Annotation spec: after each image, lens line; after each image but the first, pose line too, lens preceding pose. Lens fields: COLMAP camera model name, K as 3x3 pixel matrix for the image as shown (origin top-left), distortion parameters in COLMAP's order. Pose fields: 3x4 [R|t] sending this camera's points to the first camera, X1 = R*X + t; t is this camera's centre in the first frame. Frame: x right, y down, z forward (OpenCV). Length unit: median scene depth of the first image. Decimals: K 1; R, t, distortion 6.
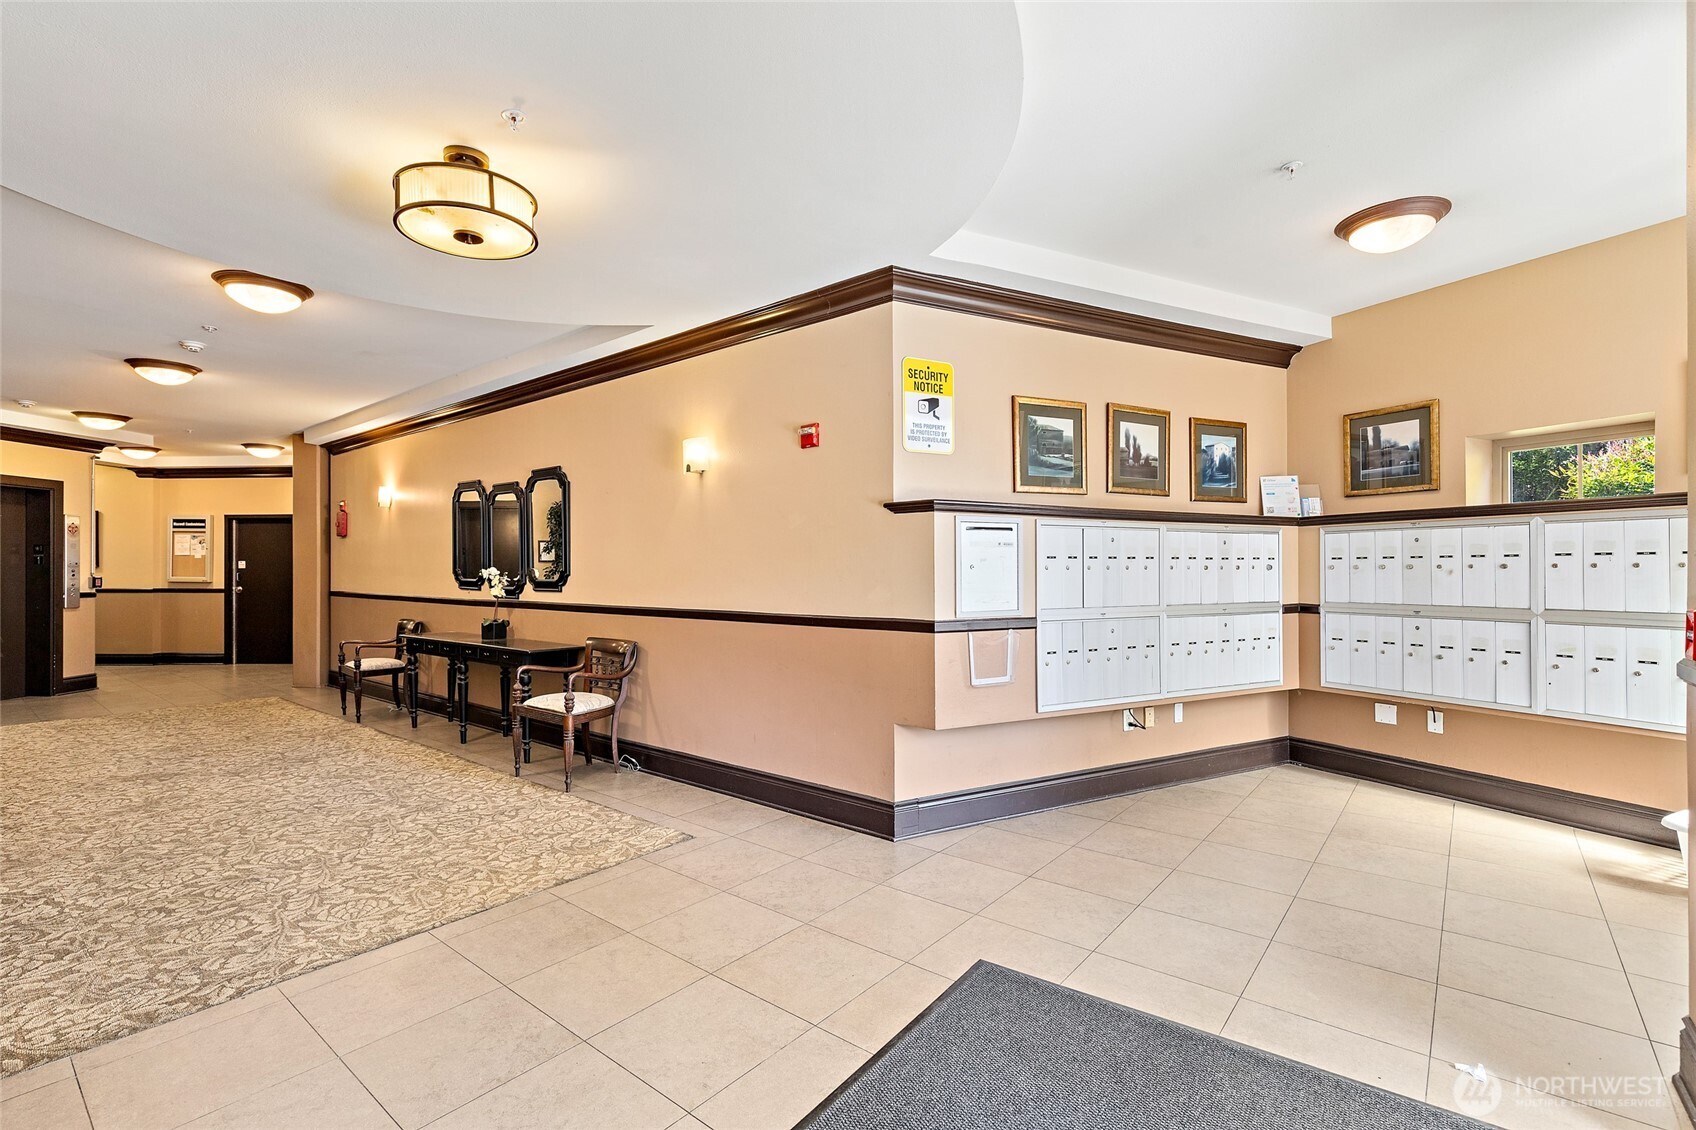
lens RADIAL K [[767.6, 0, 846.3], [0, 767.6, 568.7], [0, 0, 1]] dist [0.003275, 0.000032]
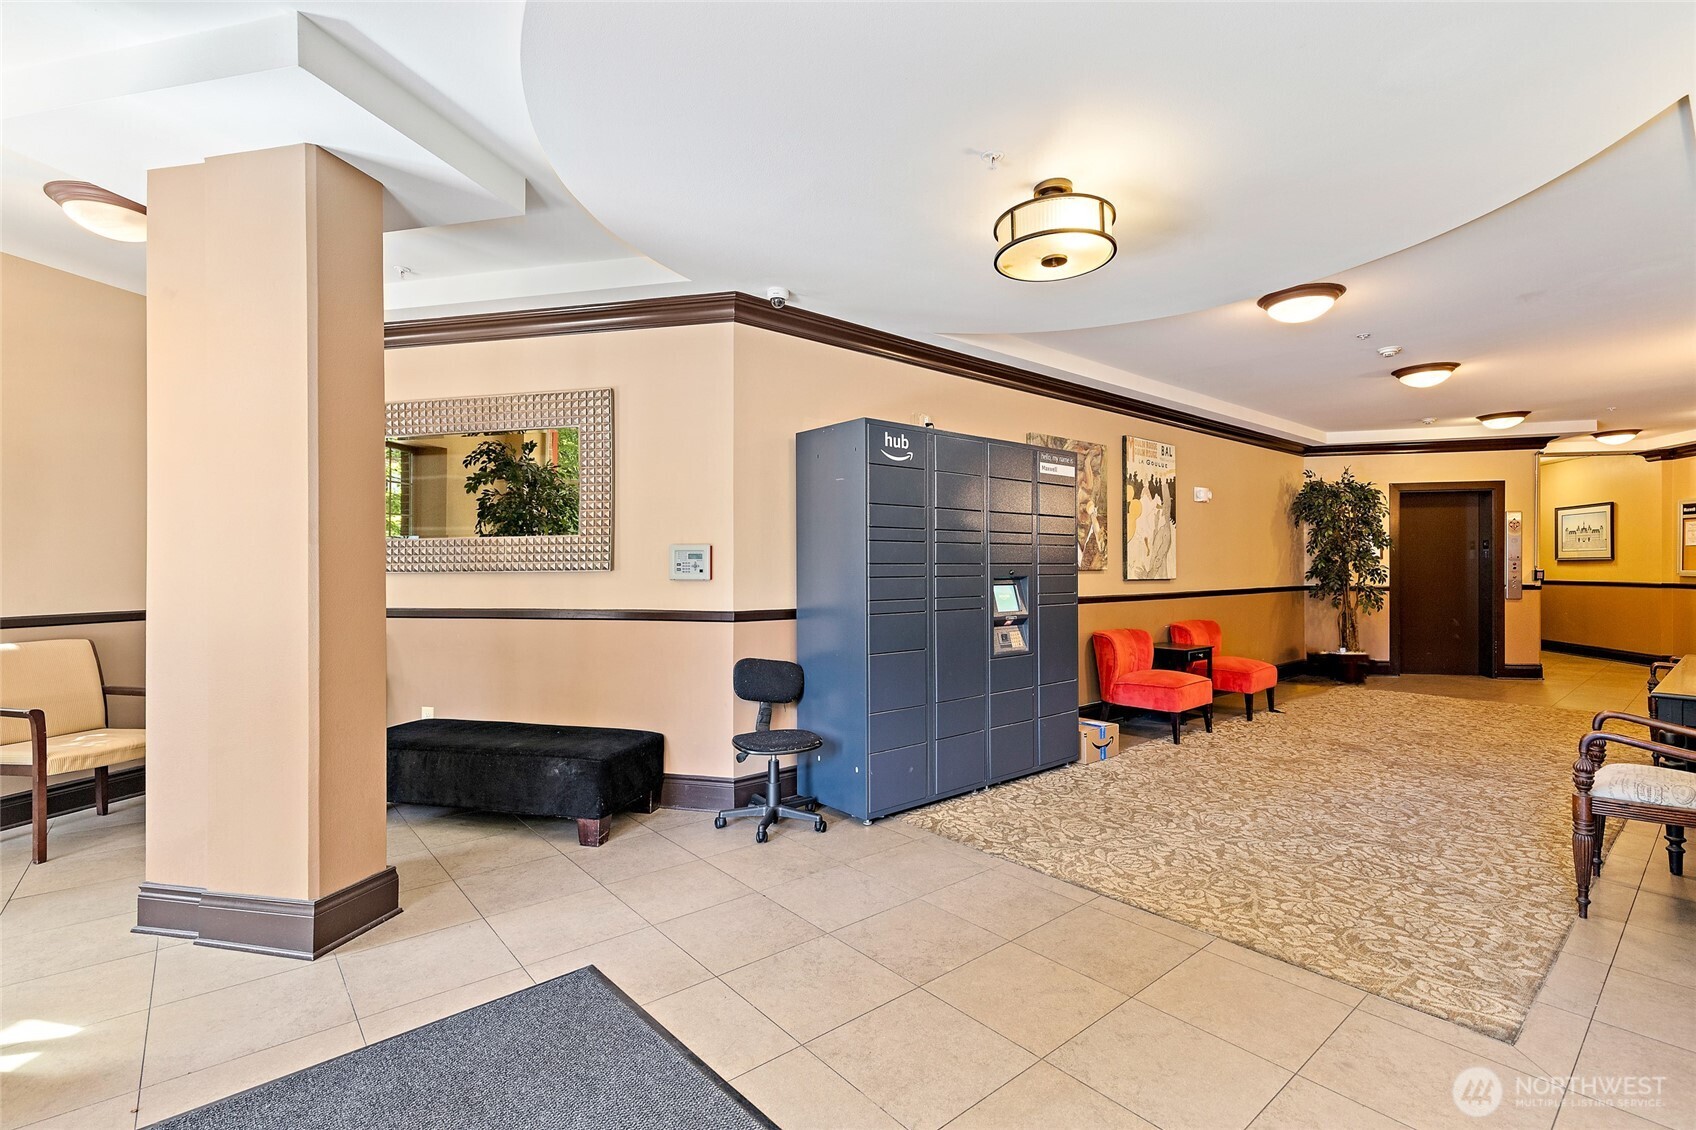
lens RADIAL K [[767.6, 0, 847.5], [0, 767.6, 563.4], [0, 0, 1]] dist [0.003275, 0.000032]
pose [[-0.186325, -0.000927, -0.982488, 0.414163], [0.004032, 0.999990, -0.001708, 0.000272], [0.982480, -0.004279, -0.186320, 0.591889]]
